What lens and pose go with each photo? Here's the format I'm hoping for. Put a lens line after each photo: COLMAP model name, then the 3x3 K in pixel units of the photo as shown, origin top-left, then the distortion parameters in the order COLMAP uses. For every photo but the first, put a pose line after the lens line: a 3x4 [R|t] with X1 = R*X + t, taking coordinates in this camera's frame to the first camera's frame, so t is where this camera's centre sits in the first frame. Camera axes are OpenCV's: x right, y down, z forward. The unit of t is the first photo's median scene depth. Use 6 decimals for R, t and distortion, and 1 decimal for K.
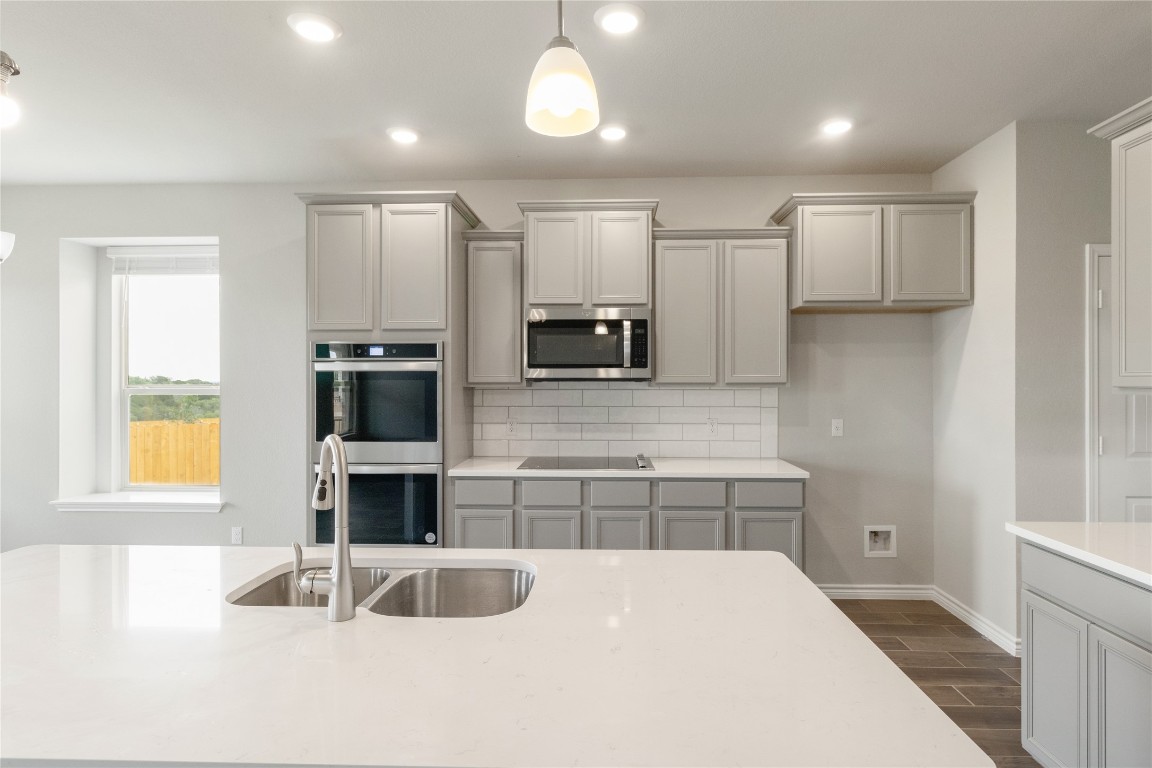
lens RADIAL K [[638.9, 0, 582.5], [0, 638.9, 380.9], [0, 0, 1]] dist [0.005536, 0.001469]
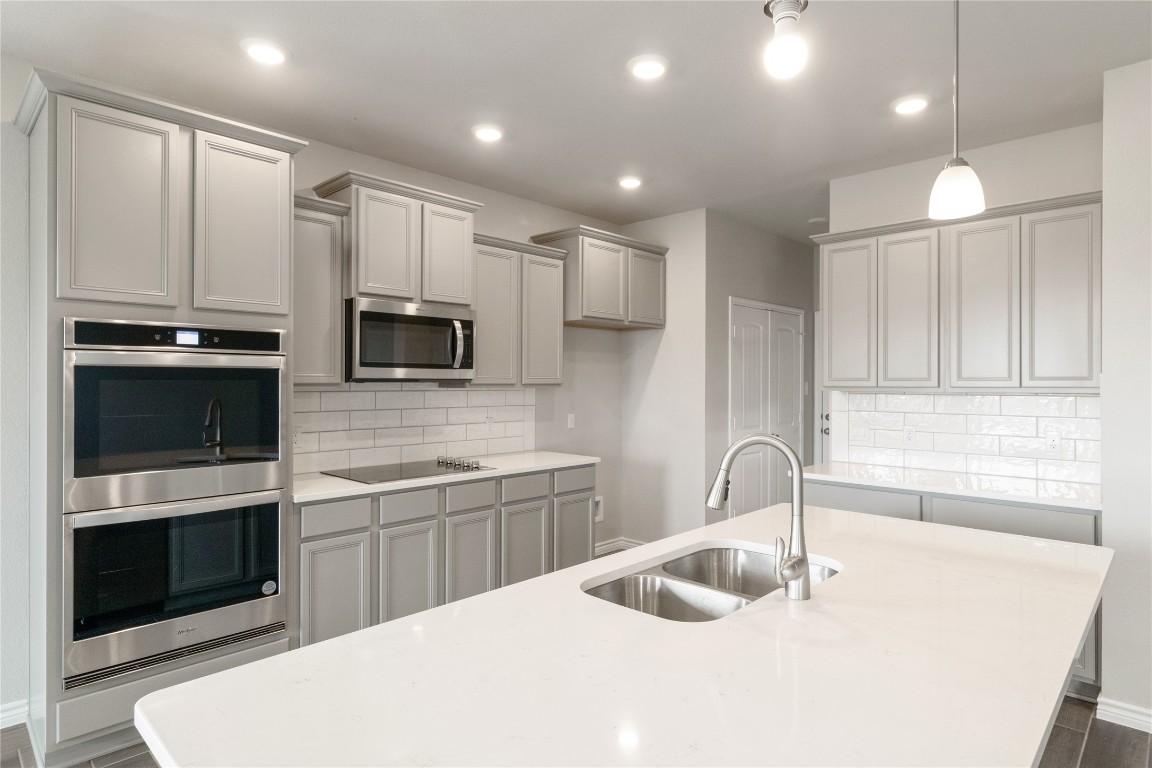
lens RADIAL K [[638.9, 0, 582.7], [0, 638.9, 382.0], [0, 0, 1]] dist [0.005536, 0.001469]
pose [[0.655729, 0.002467, 0.754993, -0.543247], [-0.003015, 0.999995, -0.000649, 0.000306], [-0.754991, -0.001851, 0.655733, 0.208969]]
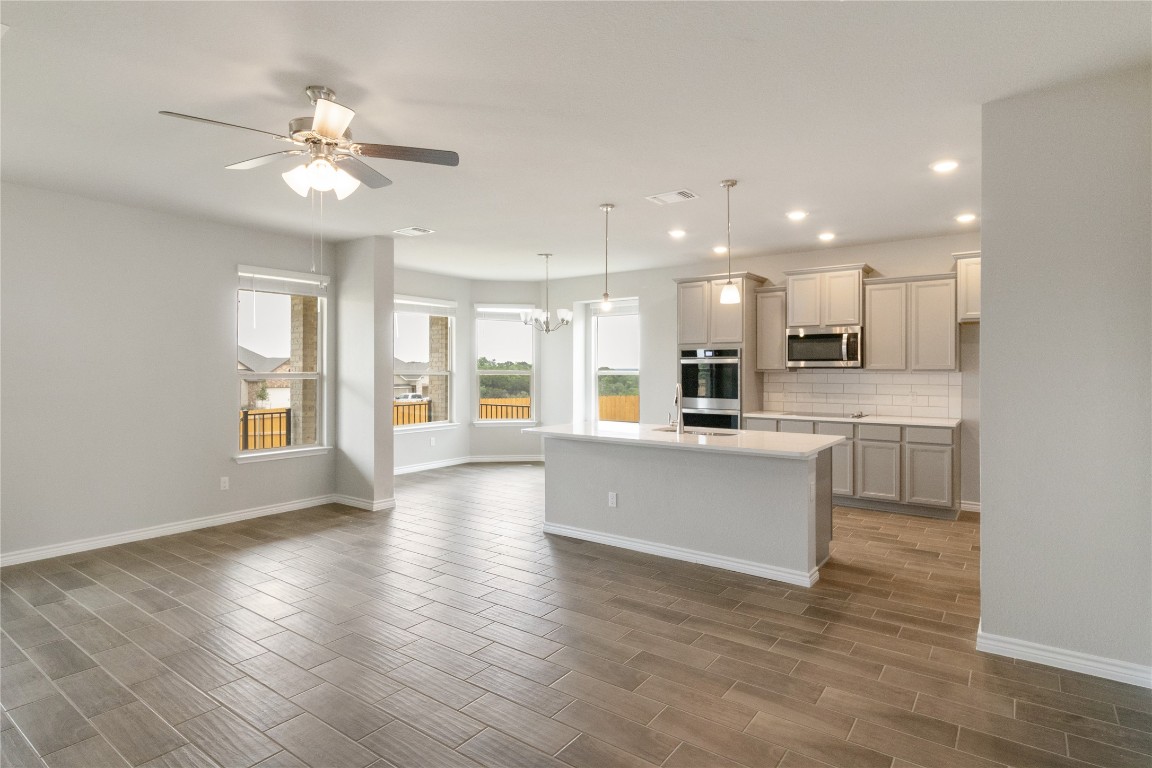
lens RADIAL K [[595.4, 0, 582.9], [0, 595.4, 372.4], [0, 0, 1]] dist [-0.003510, -0.000180]
pose [[0.831034, 0.002770, -0.556215, 0.379197], [-0.000166, 0.999989, 0.004731, 0.003993], [0.556222, -0.003839, 0.831025, -0.755099]]
